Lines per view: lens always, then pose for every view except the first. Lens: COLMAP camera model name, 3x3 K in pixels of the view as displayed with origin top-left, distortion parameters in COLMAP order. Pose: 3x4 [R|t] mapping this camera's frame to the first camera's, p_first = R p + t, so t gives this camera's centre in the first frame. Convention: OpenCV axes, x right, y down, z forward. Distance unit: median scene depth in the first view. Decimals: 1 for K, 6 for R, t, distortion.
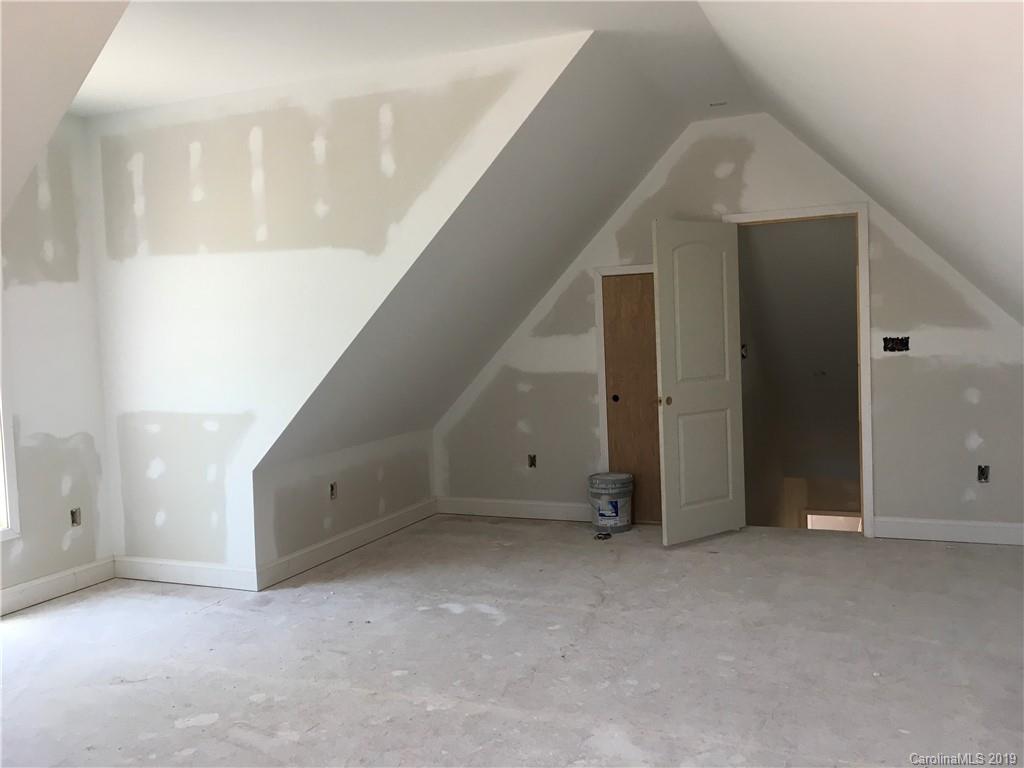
lens RADIAL K [[881.2, 0, 512.0], [0, 881.2, 384.0], [0, 0, 1]] dist [0.086329, -0.129649]
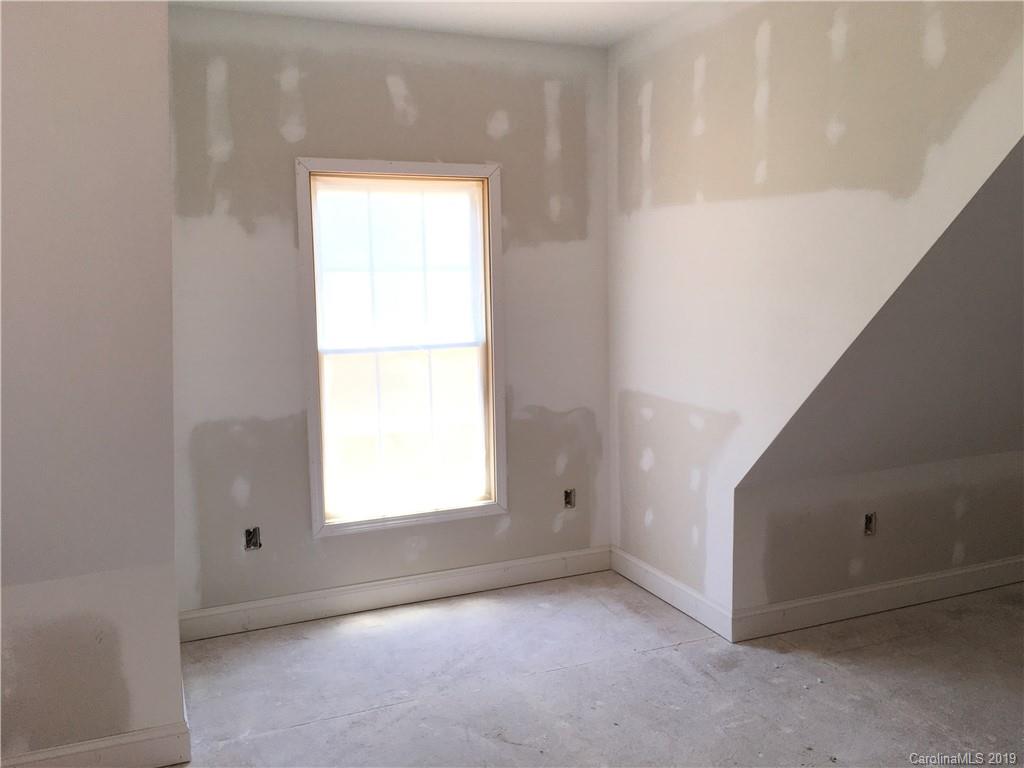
lens RADIAL K [[881.2, 0, 512.0], [0, 881.2, 384.0], [0, 0, 1]] dist [0.086329, -0.129649]
pose [[0.725012, 0.104214, -0.680806, 0.078267], [-0.049177, 0.993796, 0.099755, -0.057737], [0.686979, -0.038843, 0.725639, 0.310156]]
